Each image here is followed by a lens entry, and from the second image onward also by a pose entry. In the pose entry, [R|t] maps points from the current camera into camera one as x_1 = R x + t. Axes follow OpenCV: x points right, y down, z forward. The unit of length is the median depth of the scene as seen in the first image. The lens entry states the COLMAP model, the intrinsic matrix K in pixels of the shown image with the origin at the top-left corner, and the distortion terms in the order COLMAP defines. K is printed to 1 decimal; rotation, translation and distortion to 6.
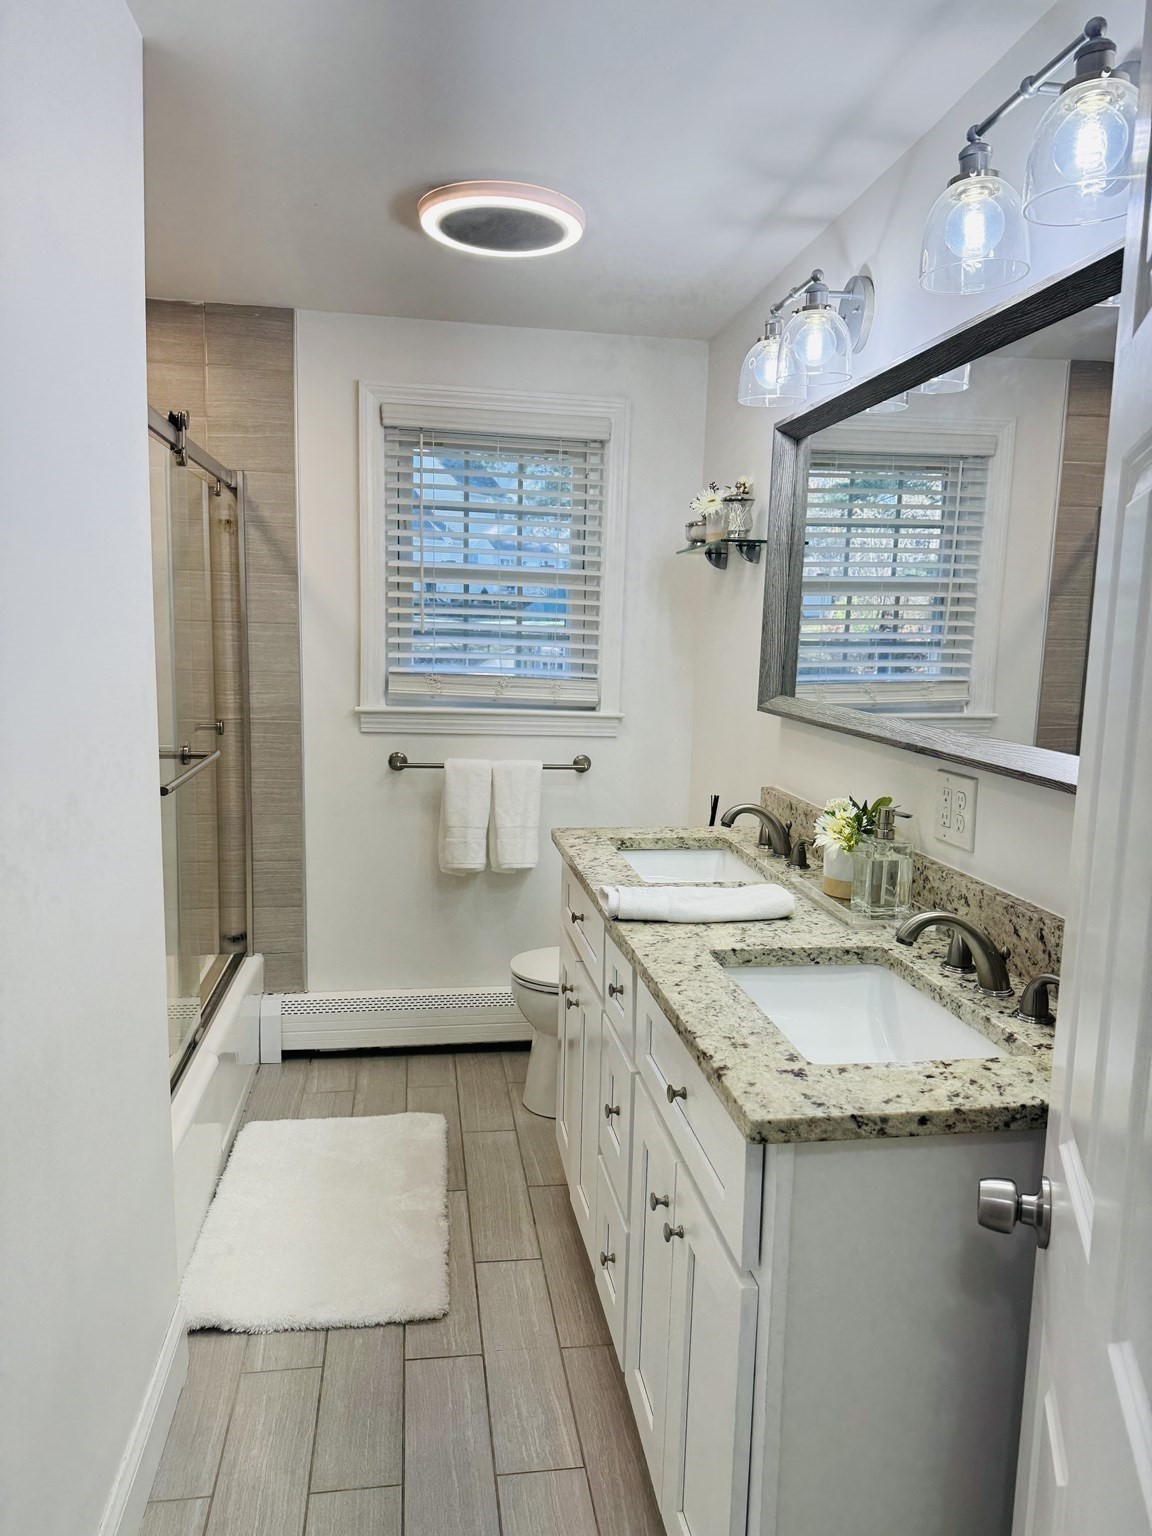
lens RADIAL K [[1087.4, 0, 599.1], [0, 1087.4, 784.2], [0, 0, 1]] dist [0.055794, -0.069330]
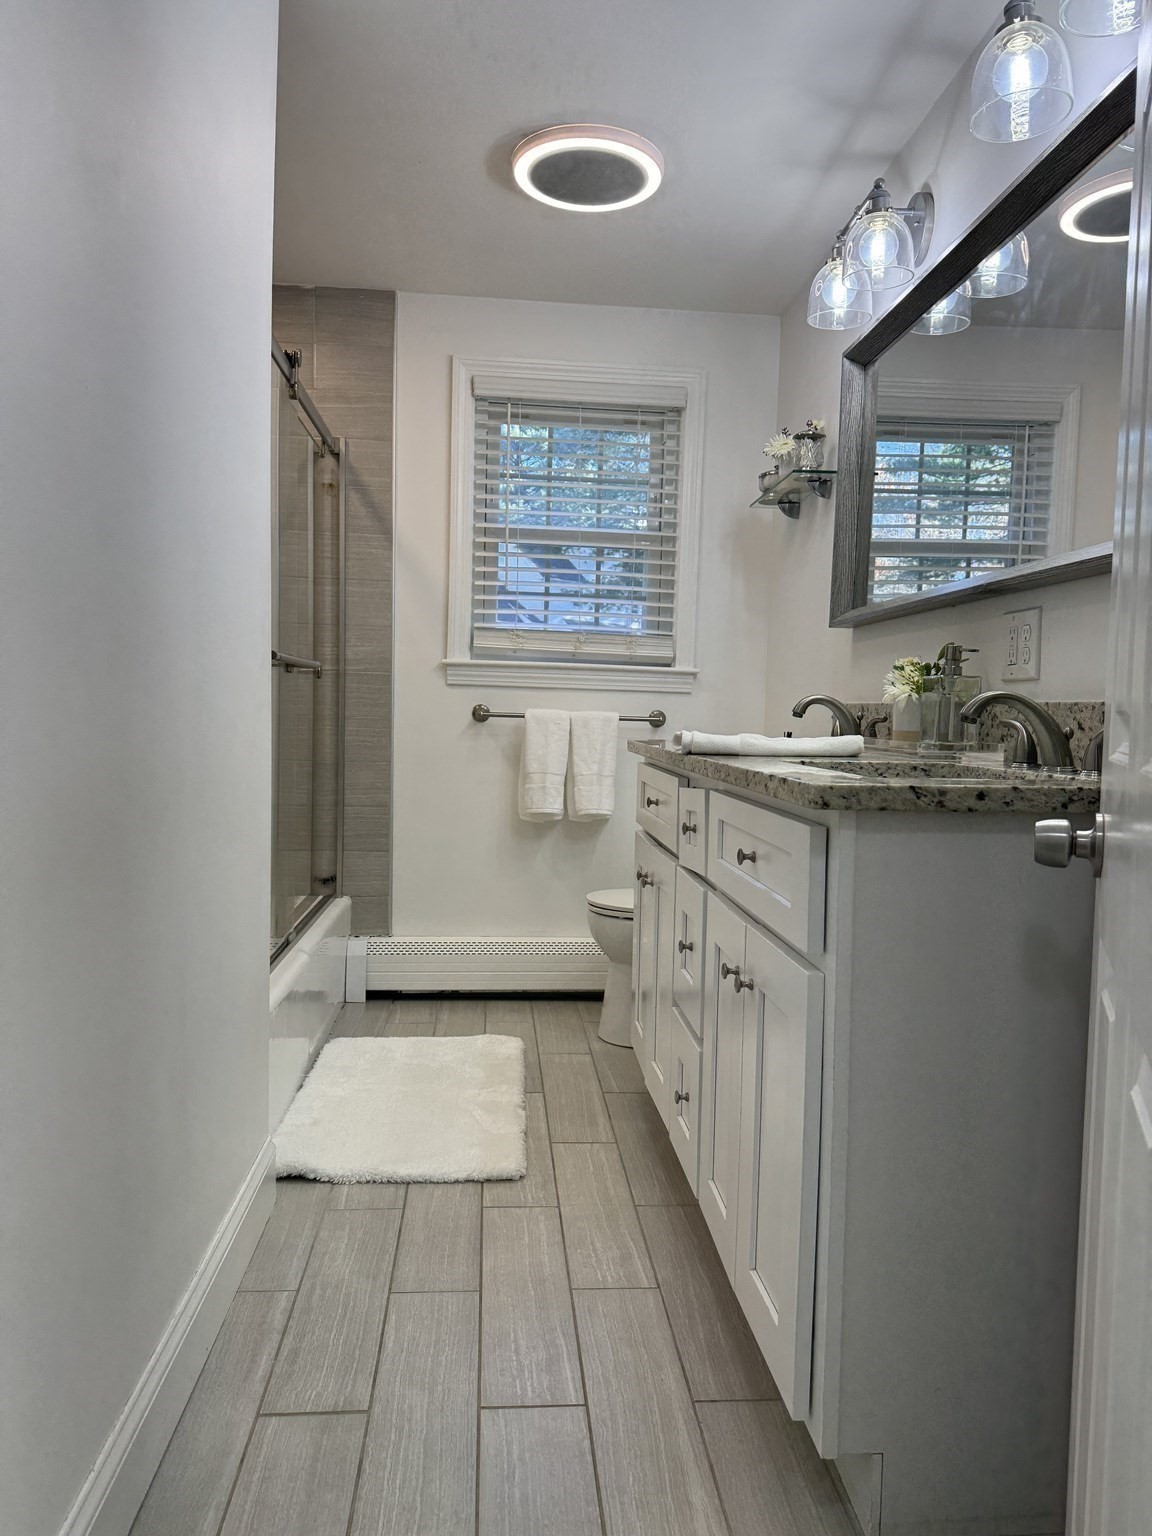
lens RADIAL K [[1087.4, 0, 594.4], [0, 1087.4, 779.8], [0, 0, 1]] dist [0.055794, -0.069330]
pose [[0.997226, 0.002641, -0.074389, 0.001221], [-0.008865, 0.996472, -0.083454, 0.134624], [0.073906, 0.083882, 0.993731, -0.025410]]
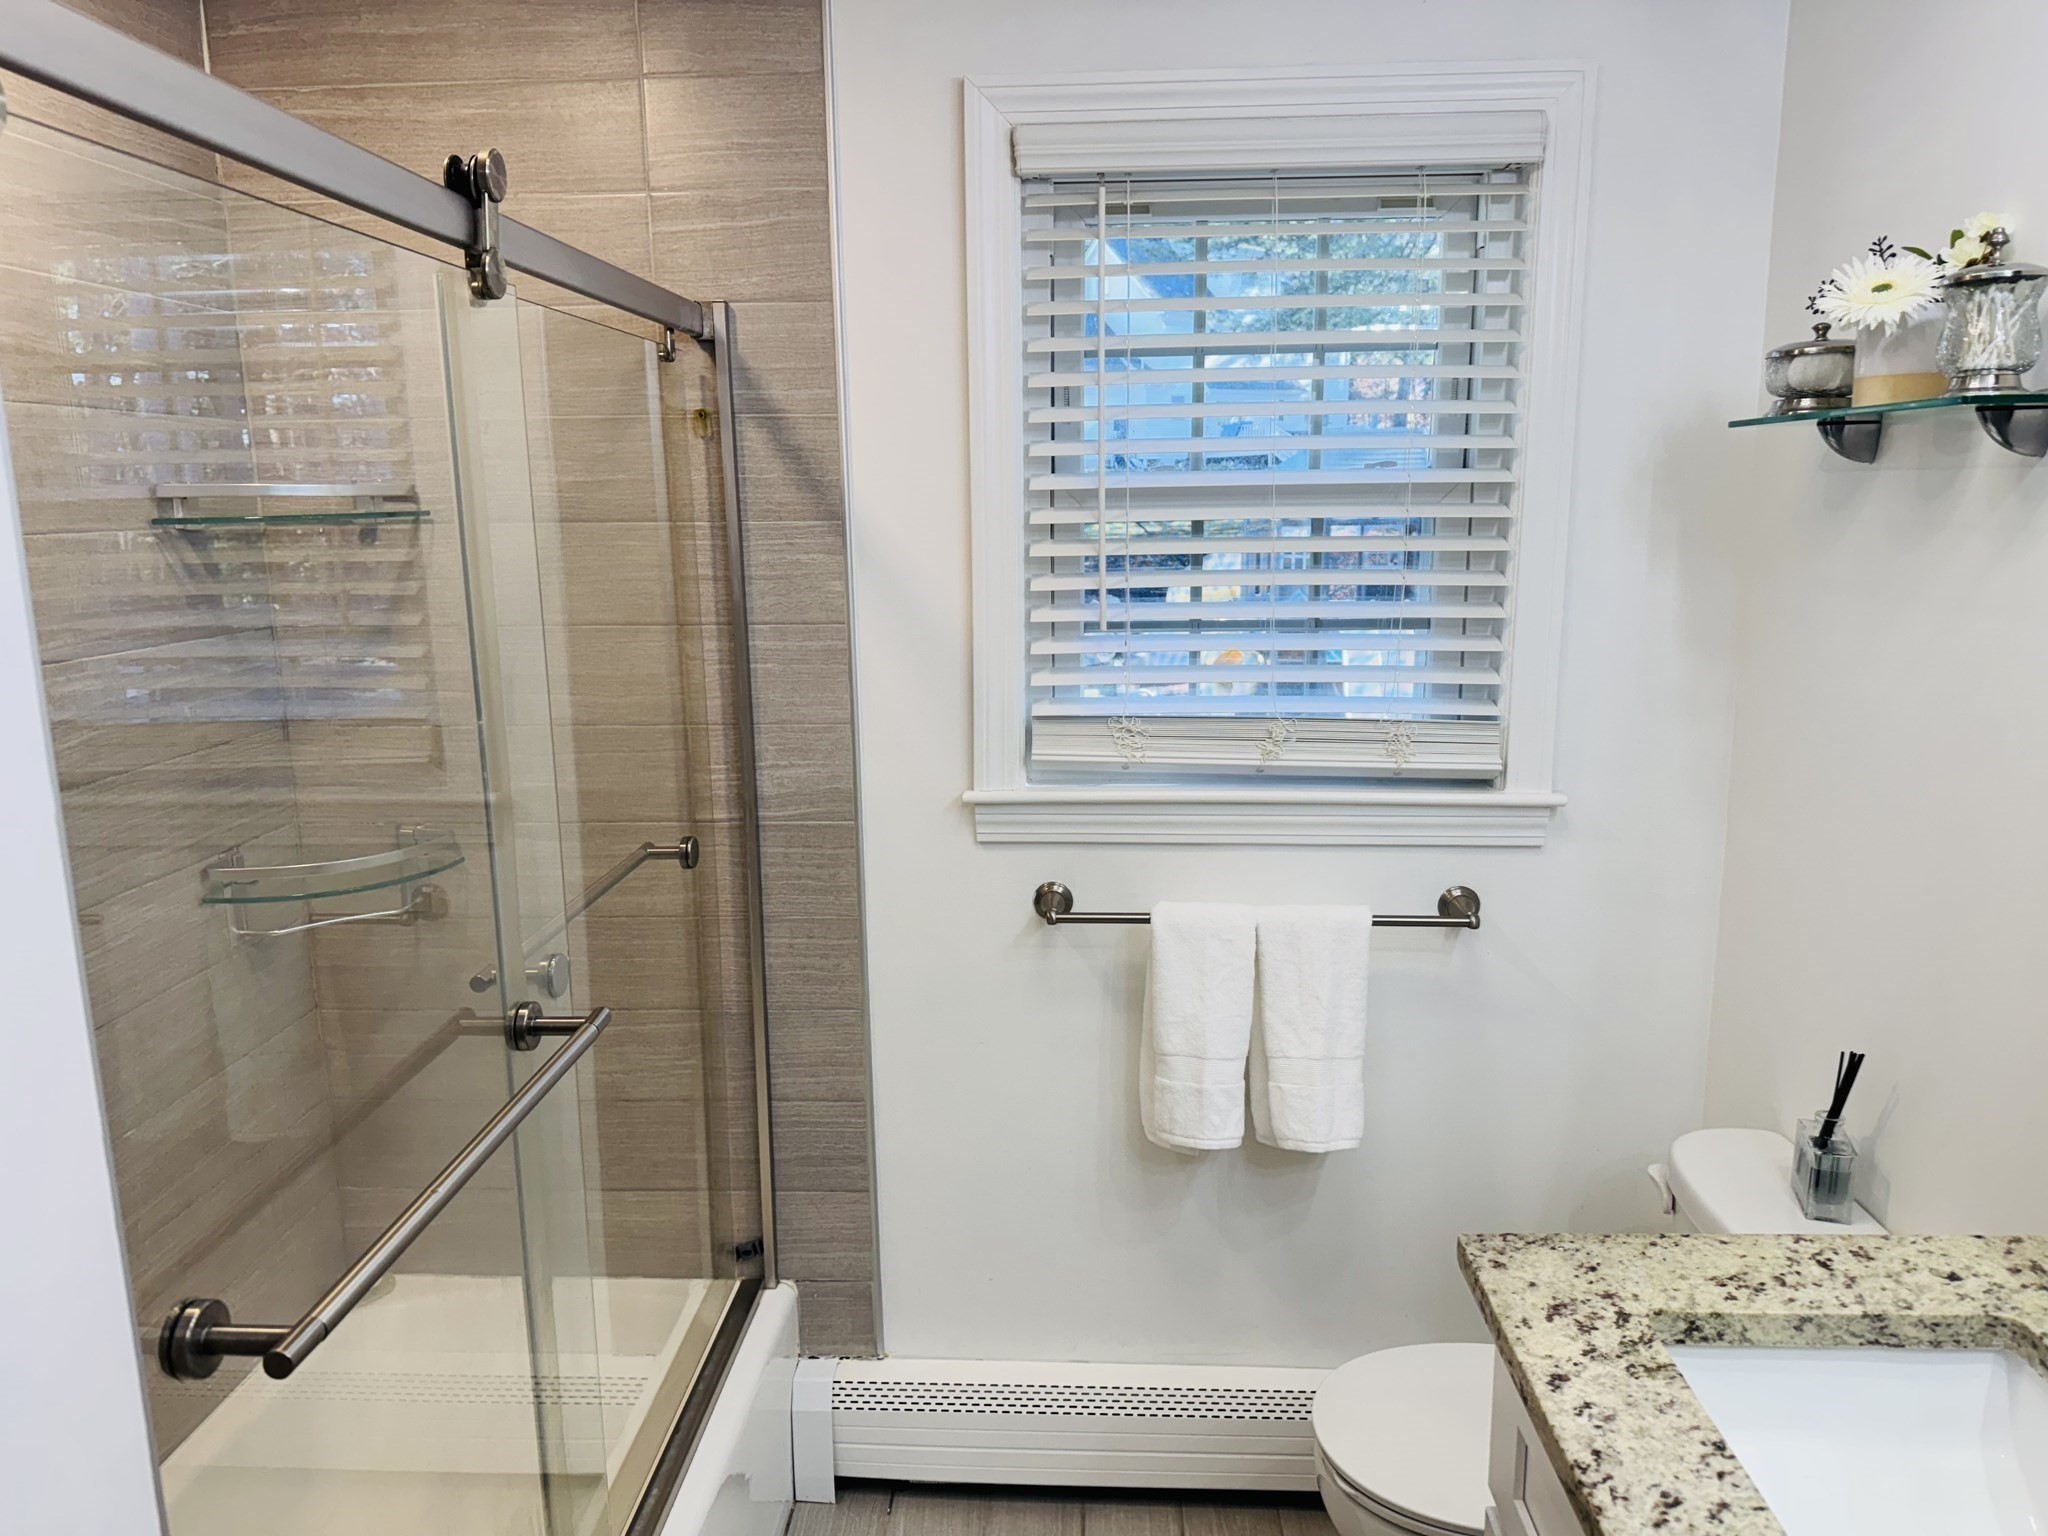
lens RADIAL K [[1449.8, 0, 1011.4], [0, 1449.8, 777.2], [0, 0, 1]] dist [0.055794, -0.069330]
pose [[0.974025, 0.000708, -0.226437, -0.063695], [0.010547, 0.998768, 0.048491, -0.110240], [0.226193, -0.049620, 0.972818, 0.403137]]
